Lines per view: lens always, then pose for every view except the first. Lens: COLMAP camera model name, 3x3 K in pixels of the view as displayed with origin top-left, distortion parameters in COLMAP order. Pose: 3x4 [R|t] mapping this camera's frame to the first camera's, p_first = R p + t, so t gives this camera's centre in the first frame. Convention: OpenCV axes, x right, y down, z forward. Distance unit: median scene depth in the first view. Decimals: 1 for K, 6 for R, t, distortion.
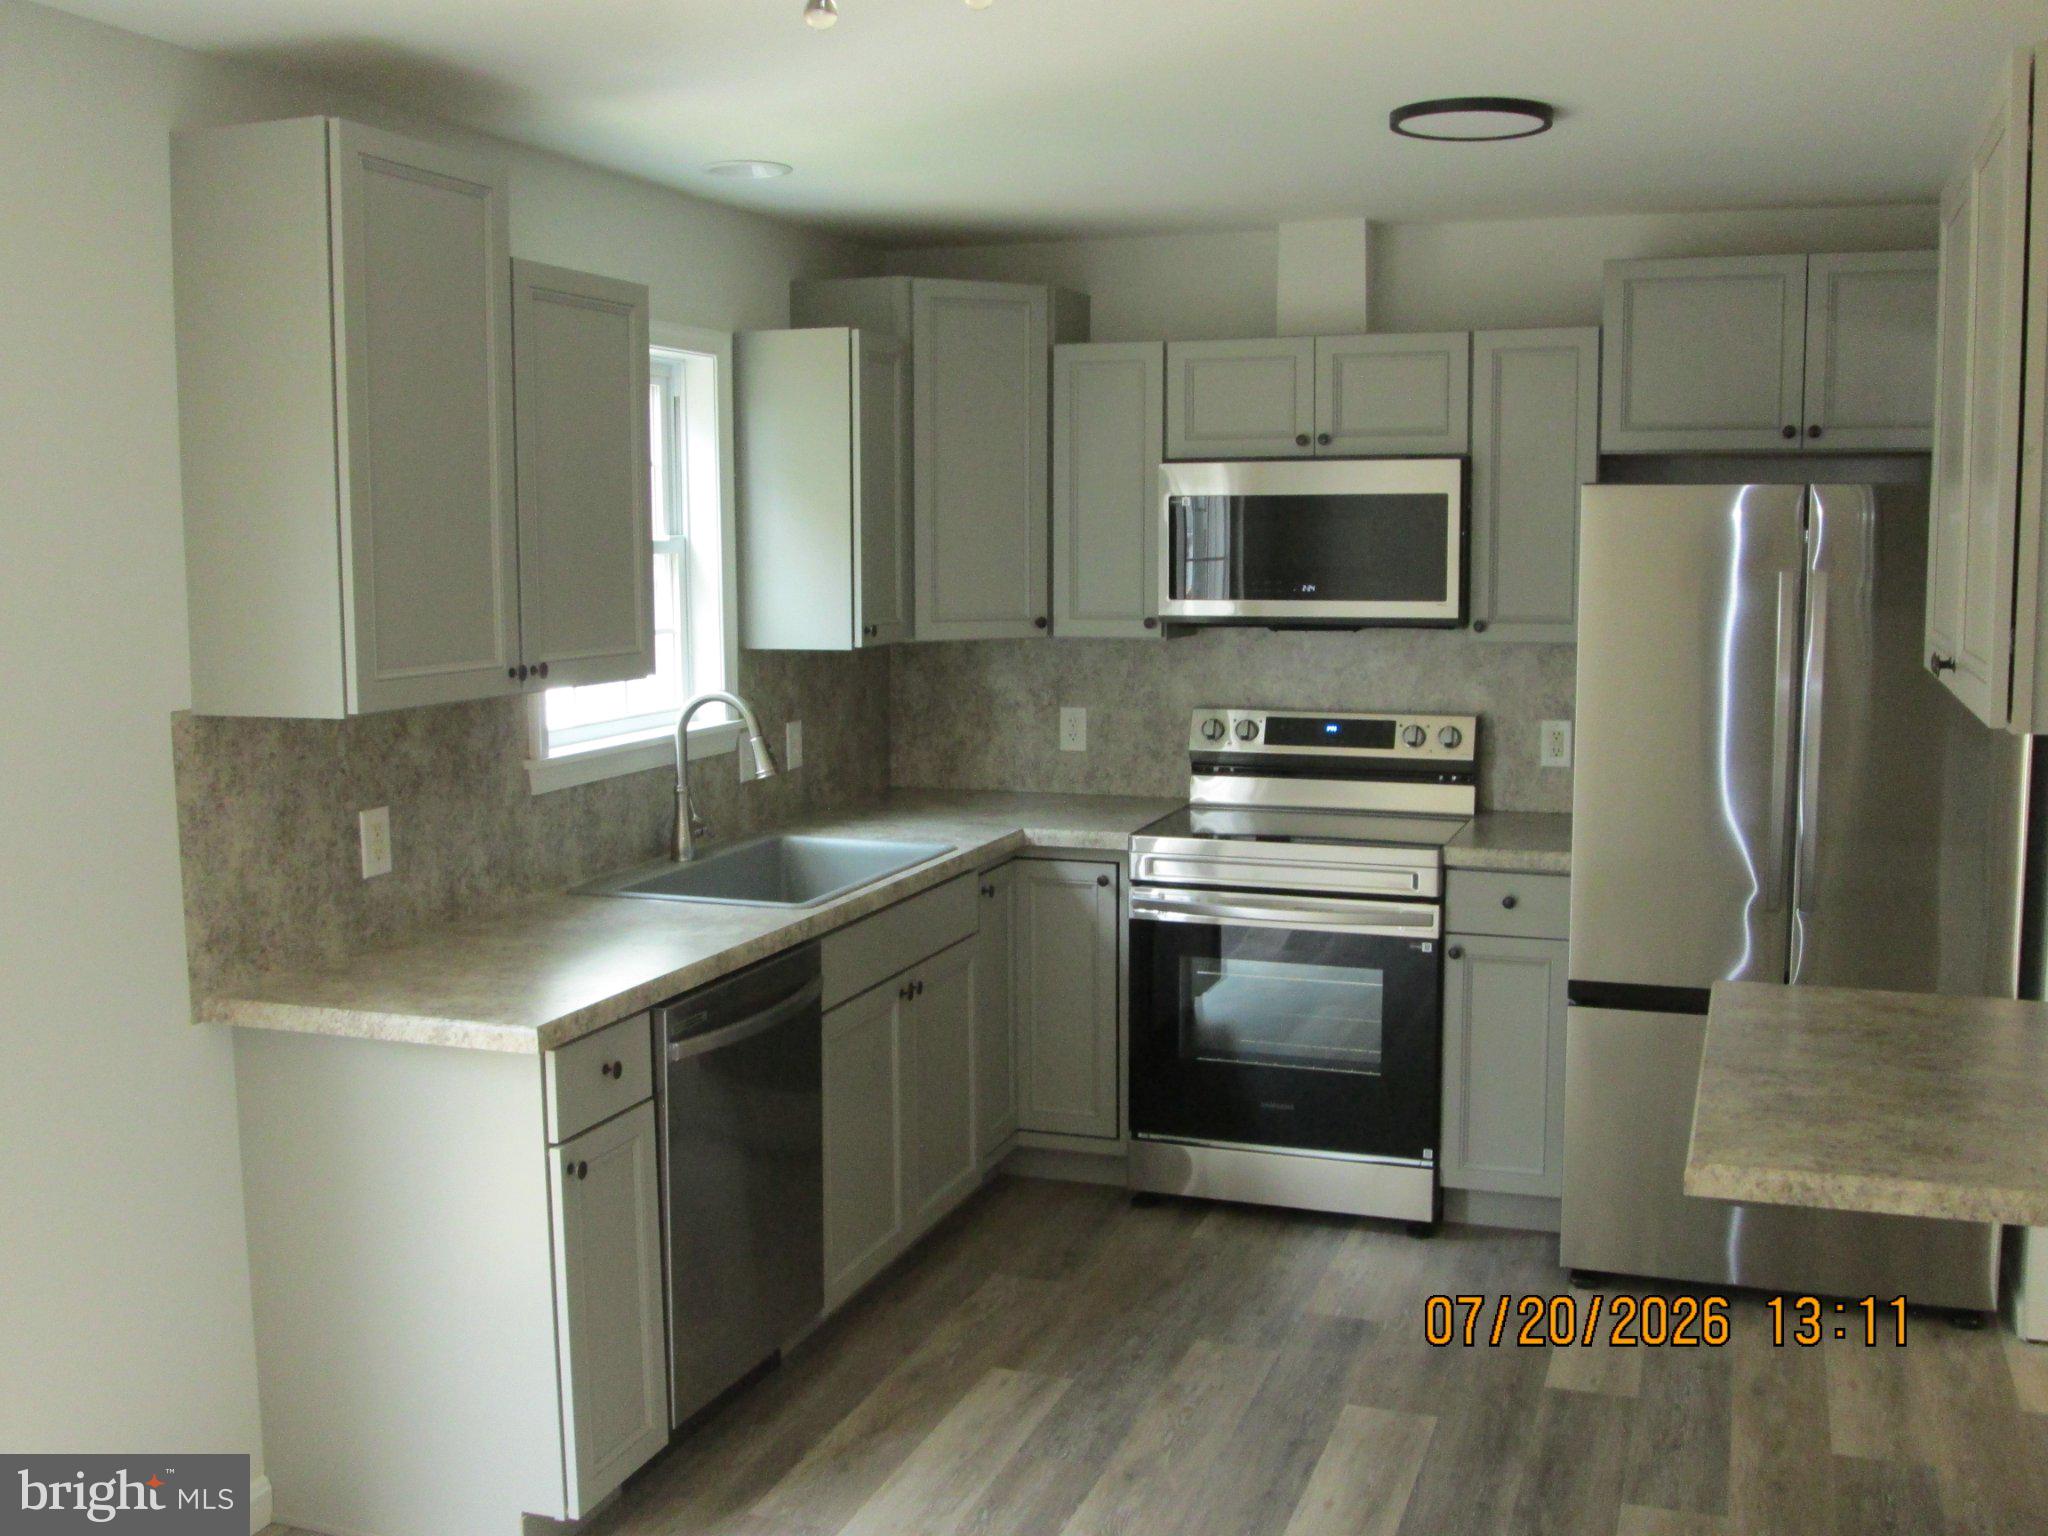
lens RADIAL K [[2067.2, 0, 1010.9], [0, 2067.2, 755.0], [0, 0, 1]] dist [-0.054087, 0.000000]
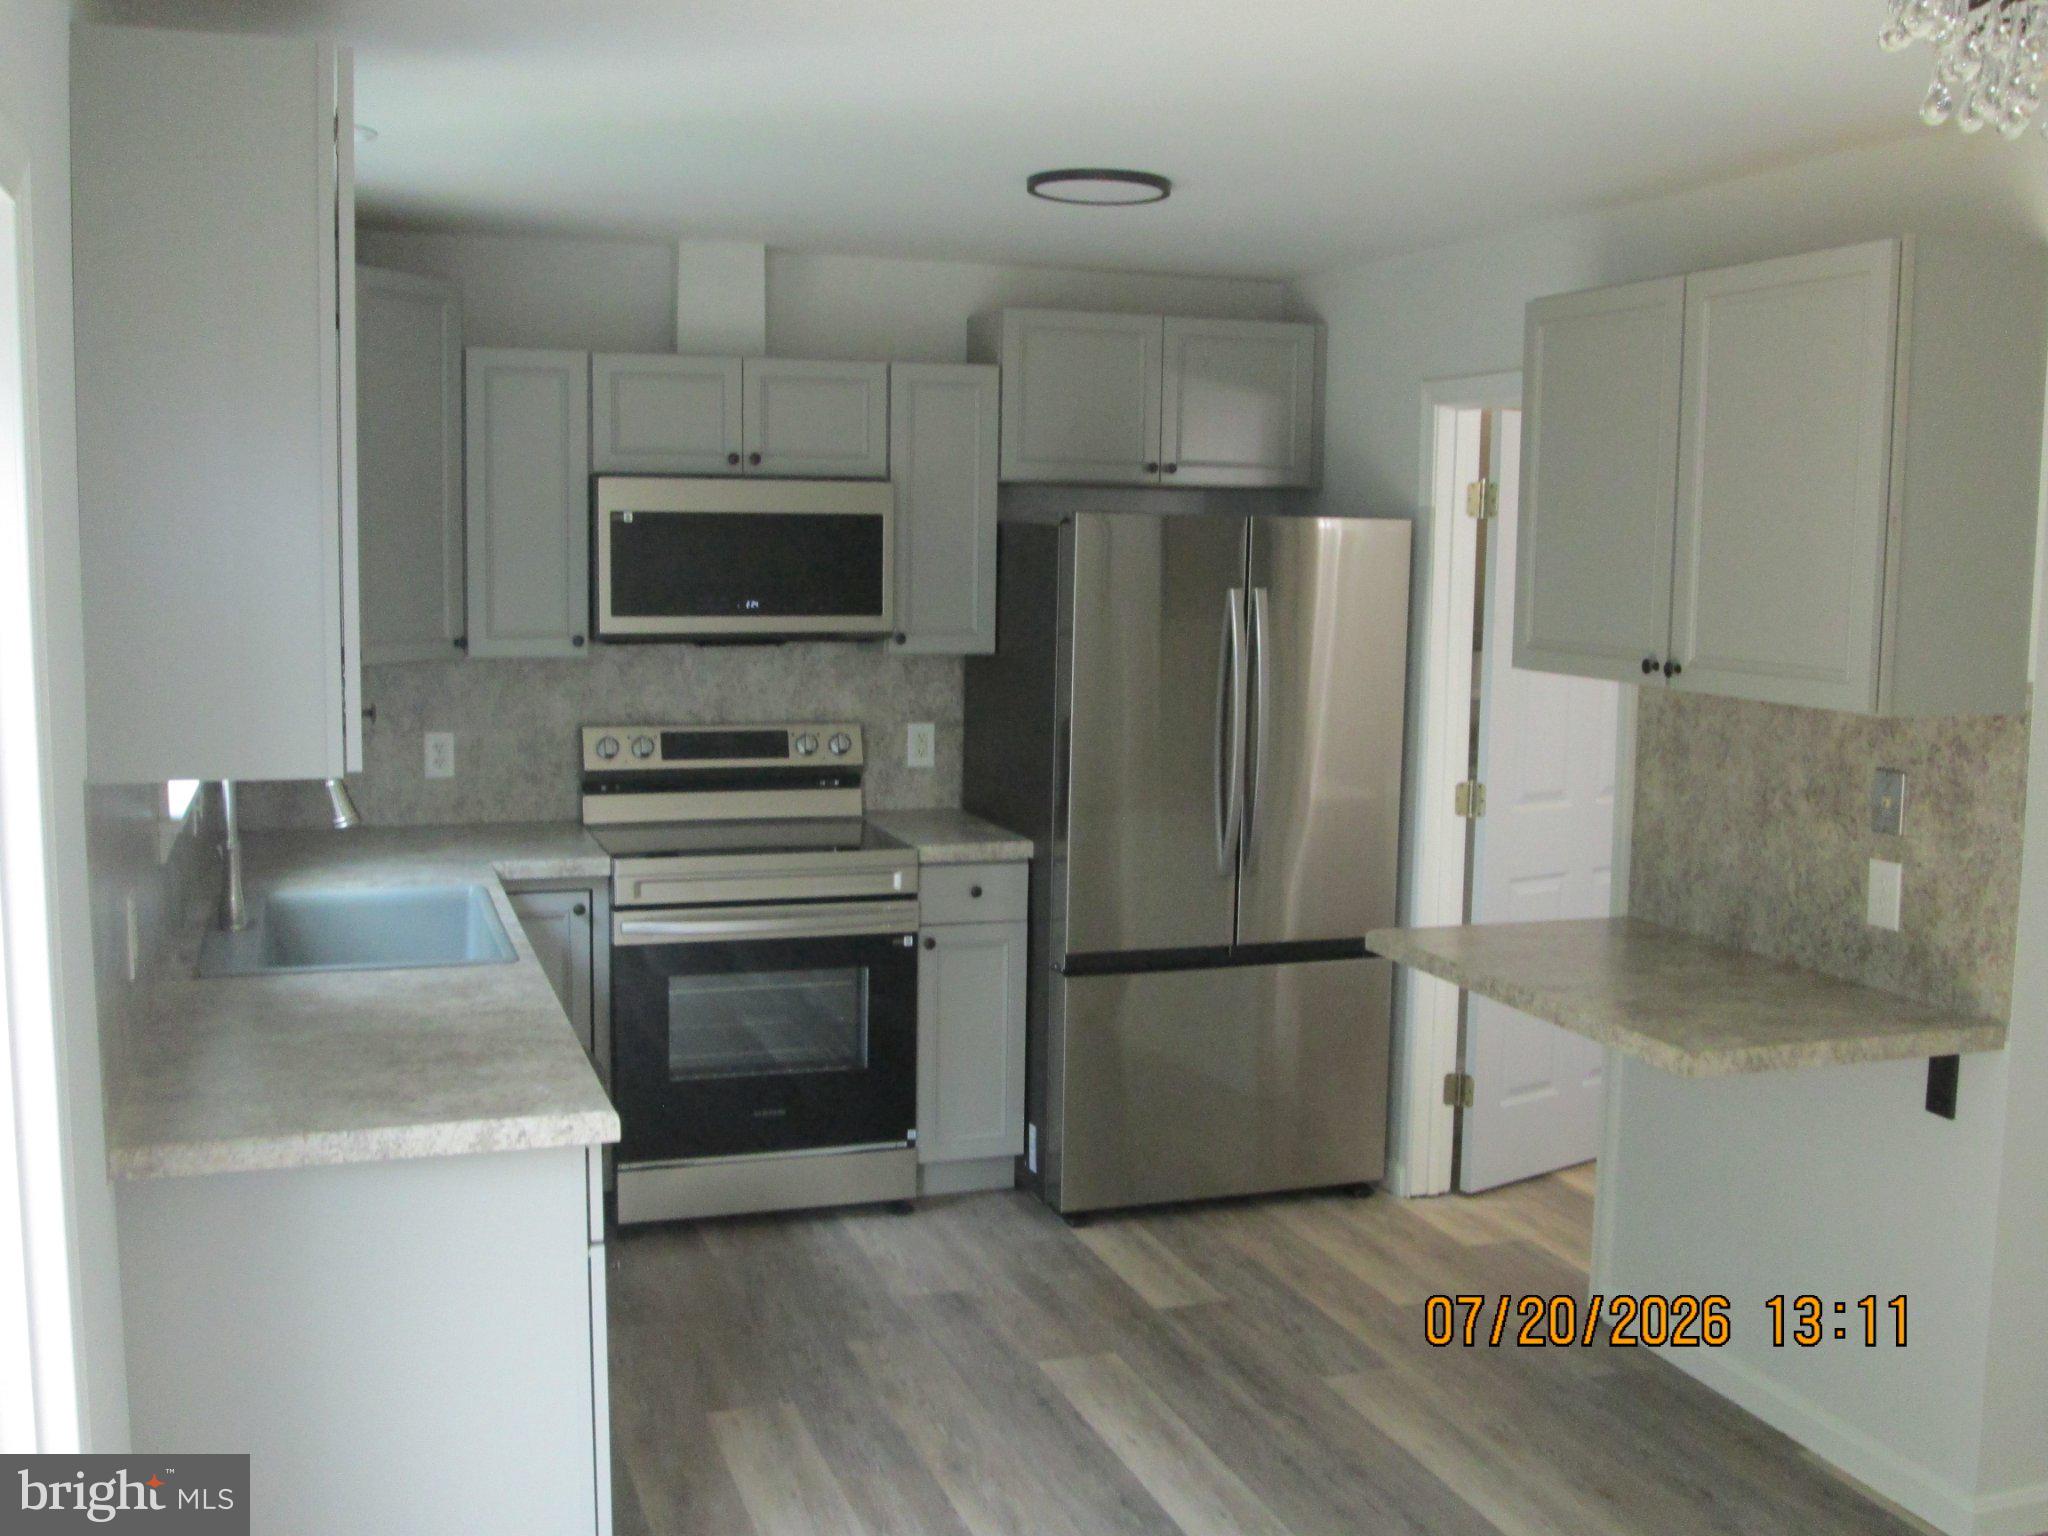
lens RADIAL K [[2067.2, 0, 995.6], [0, 2067.2, 774.2], [0, 0, 1]] dist [-0.054087, 0.000000]
pose [[0.781283, -0.055659, 0.621690, -0.439950], [0.051889, 0.998360, 0.024172, -0.016787], [-0.622016, 0.013374, 0.782890, 0.140187]]
